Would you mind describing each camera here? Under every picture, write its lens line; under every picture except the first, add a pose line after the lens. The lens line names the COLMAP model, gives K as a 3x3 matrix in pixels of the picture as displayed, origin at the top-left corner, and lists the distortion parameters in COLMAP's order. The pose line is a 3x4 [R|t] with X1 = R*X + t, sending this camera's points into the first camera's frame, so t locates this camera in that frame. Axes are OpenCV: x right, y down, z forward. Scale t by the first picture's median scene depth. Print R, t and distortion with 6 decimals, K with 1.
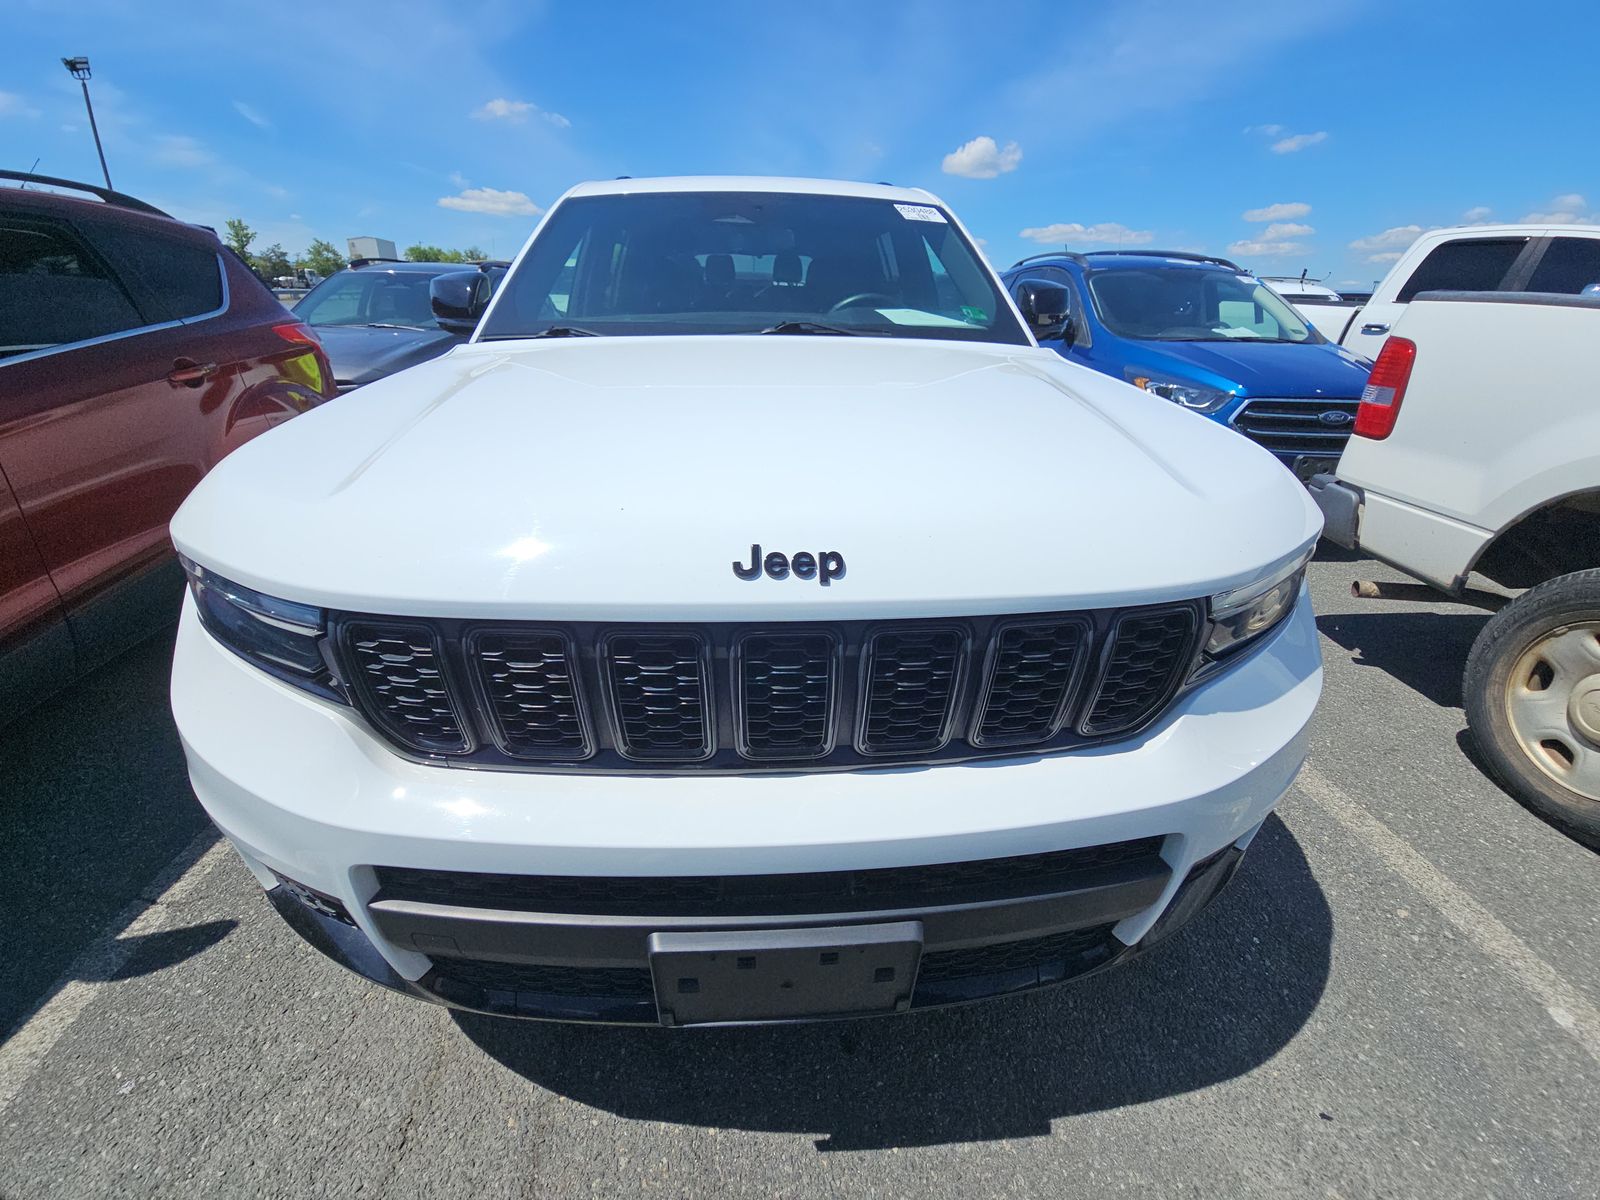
lens RADIAL K [[637.1, 0, 800.0], [0, 637.1, 600.0], [0, 0, 1]] dist [-0.001888, -0.000326]
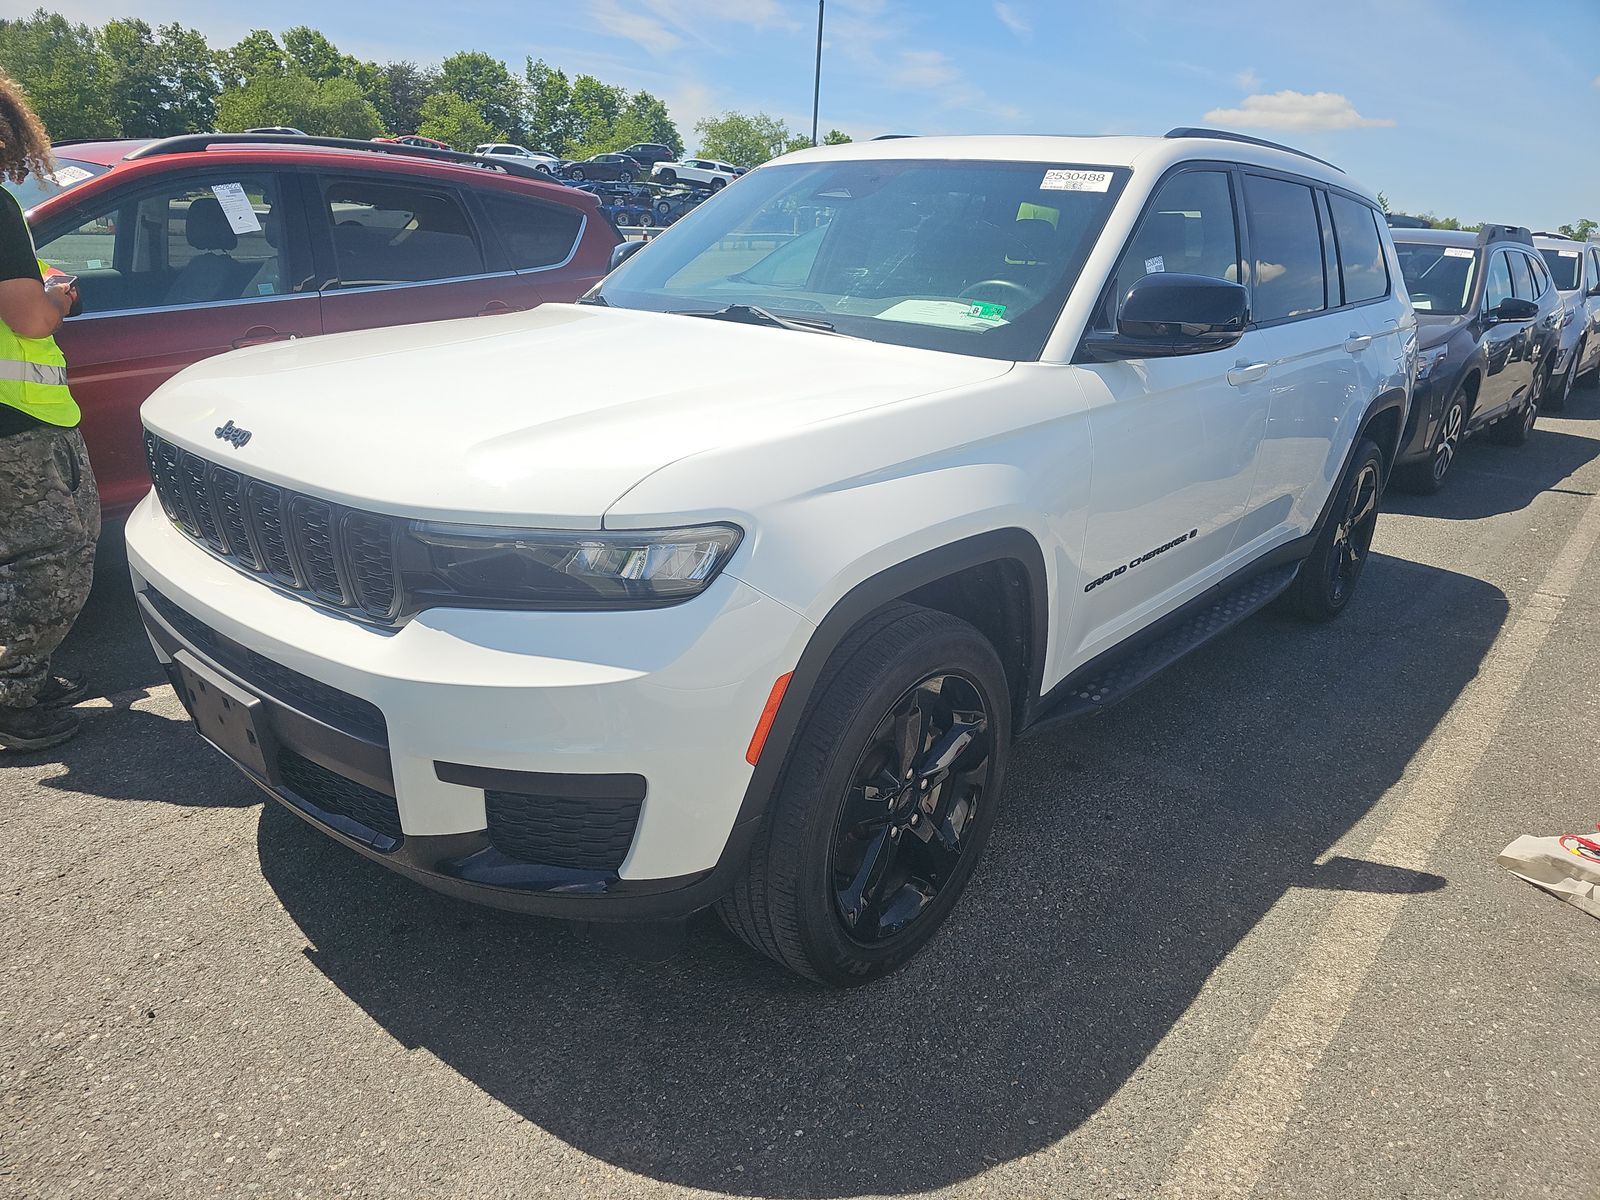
lens RADIAL K [[1047.6, 0, 800.0], [0, 1047.6, 600.0], [0, 0, 1]] dist [0.041996, -0.038966]
pose [[0.719565, 0.241059, -0.651242, 1.814485], [-0.318267, 0.948001, -0.000751, -0.068366], [0.617197, 0.207810, 0.758869, -0.081870]]
